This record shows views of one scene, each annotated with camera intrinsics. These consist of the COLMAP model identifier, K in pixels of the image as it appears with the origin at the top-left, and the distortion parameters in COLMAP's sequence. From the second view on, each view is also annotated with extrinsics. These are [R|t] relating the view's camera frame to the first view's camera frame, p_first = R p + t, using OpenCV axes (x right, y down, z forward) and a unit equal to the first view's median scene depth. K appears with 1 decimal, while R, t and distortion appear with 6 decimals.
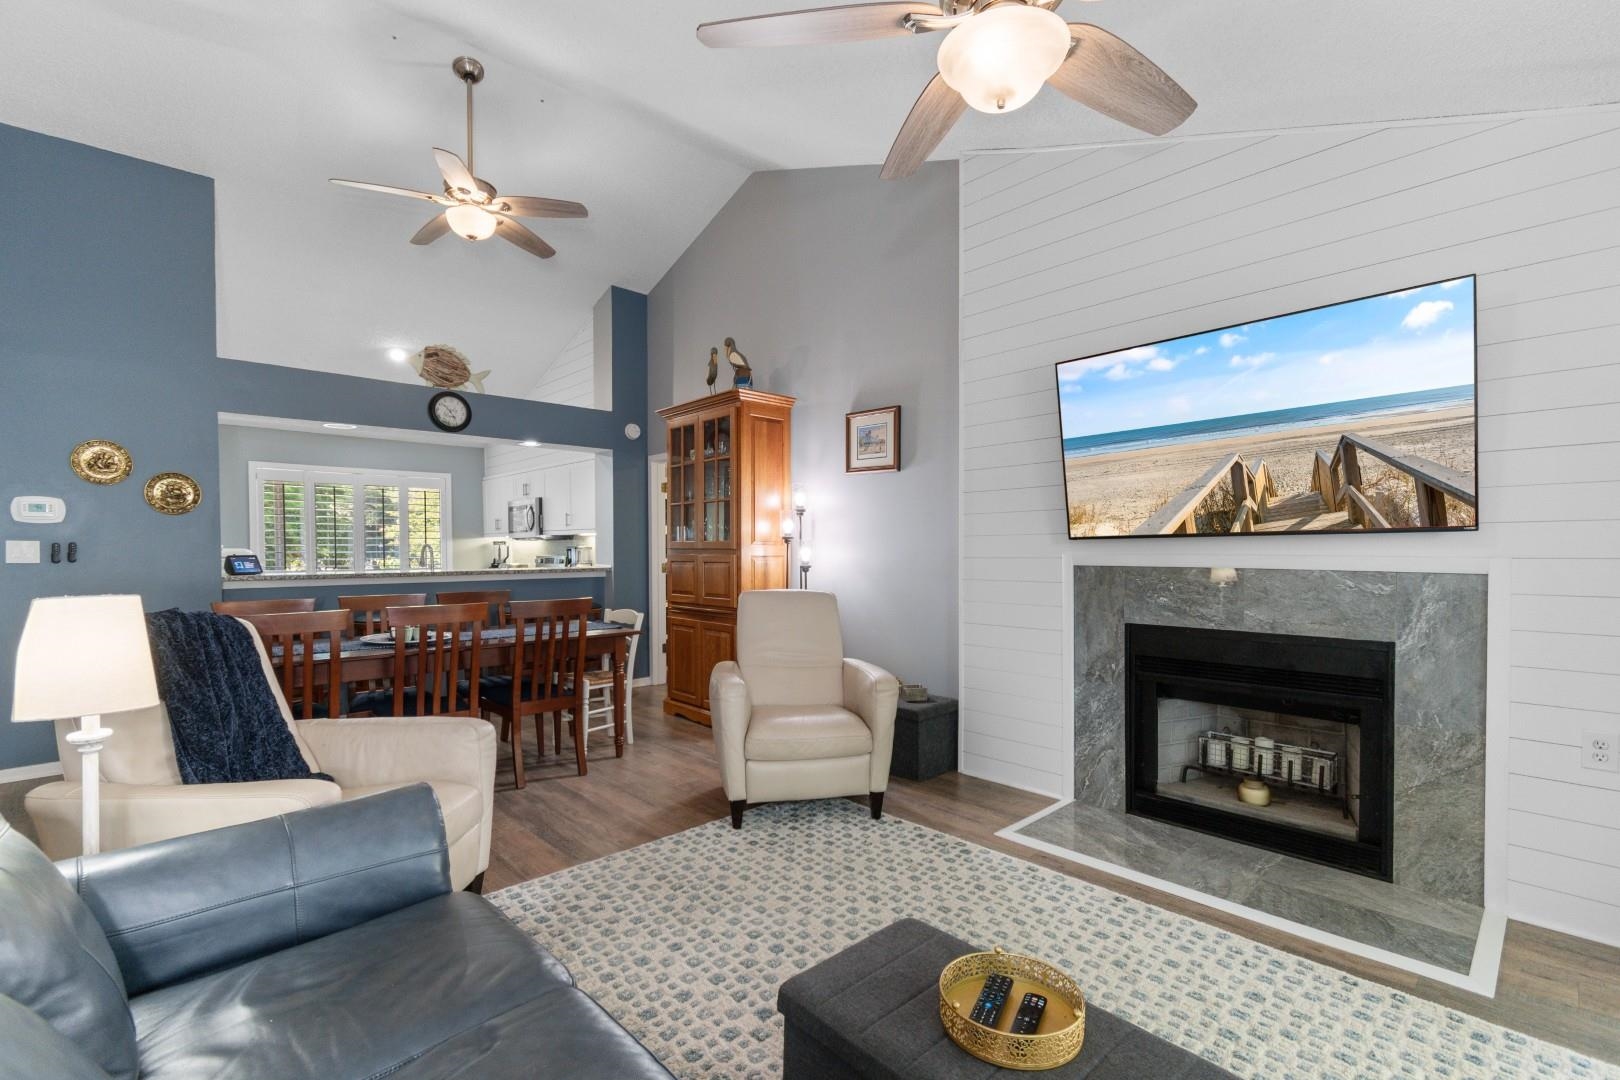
lens RADIAL K [[709.9, 0, 817.3], [0, 709.9, 560.1], [0, 0, 1]] dist [0.003939, -0.001030]
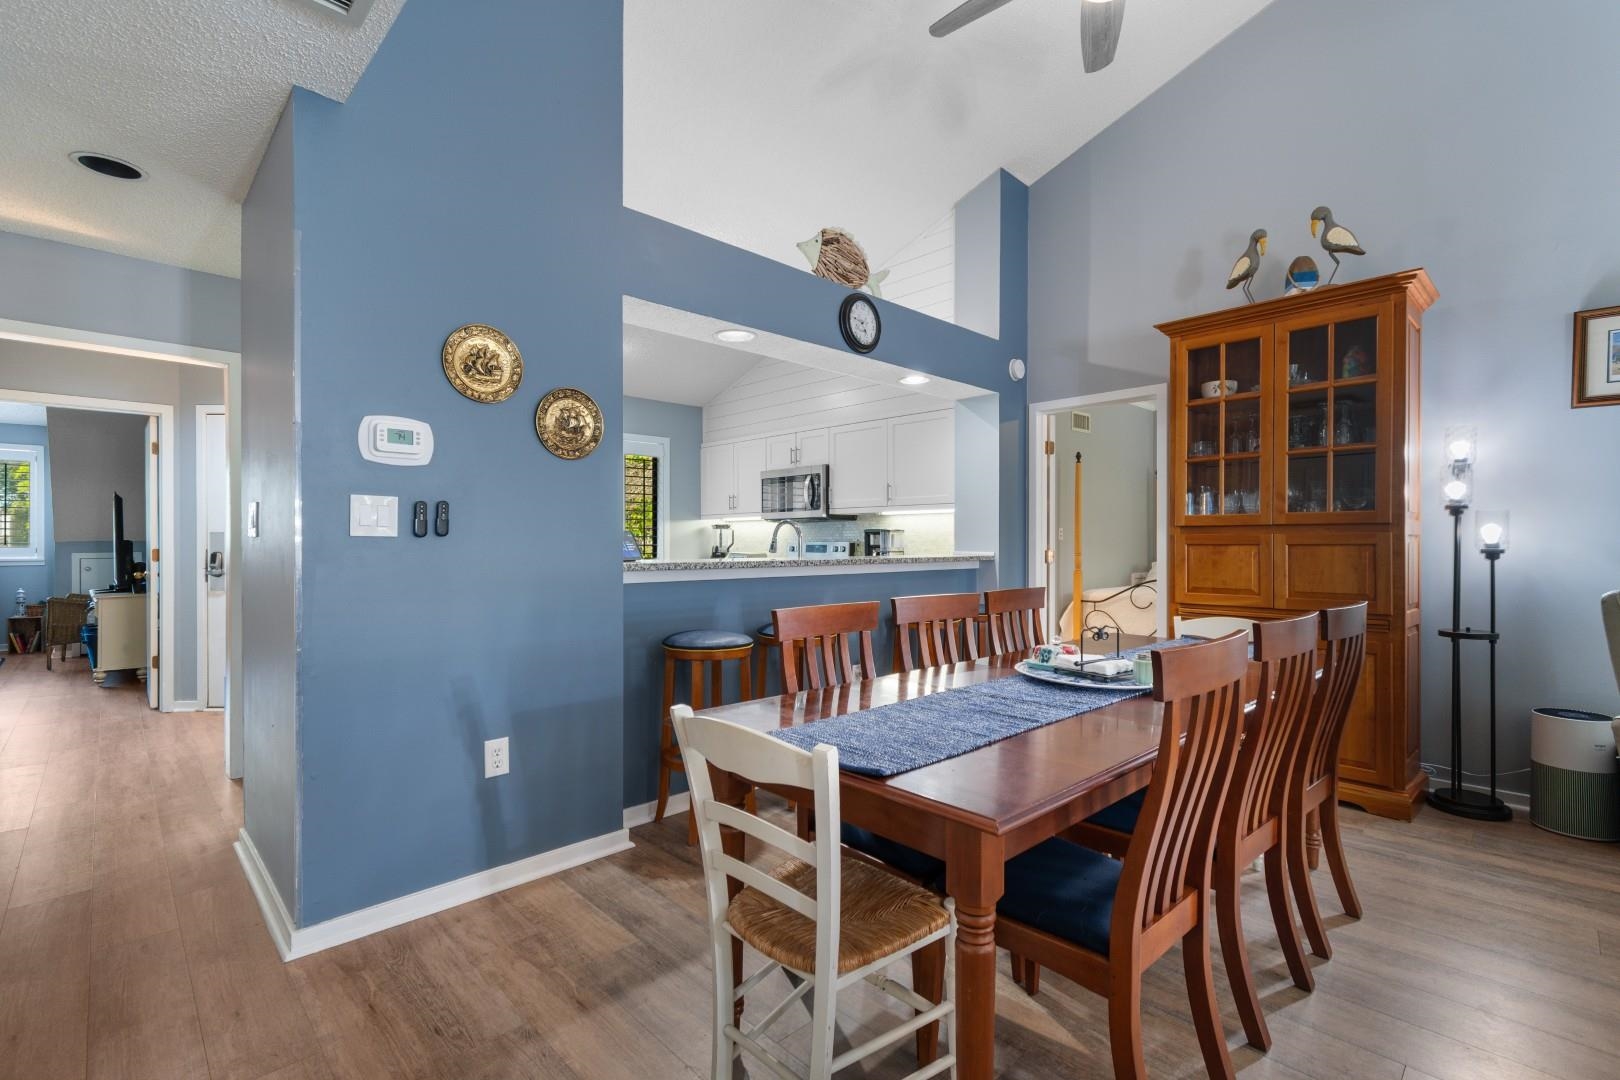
lens RADIAL K [[709.9, 0, 814.5], [0, 709.9, 548.3], [0, 0, 1]] dist [0.003939, -0.001030]
pose [[0.999940, 0.002505, 0.010705, -0.907765], [-0.002394, 0.999943, -0.010417, 0.020876], [-0.010731, 0.010390, 0.999888, 0.518795]]
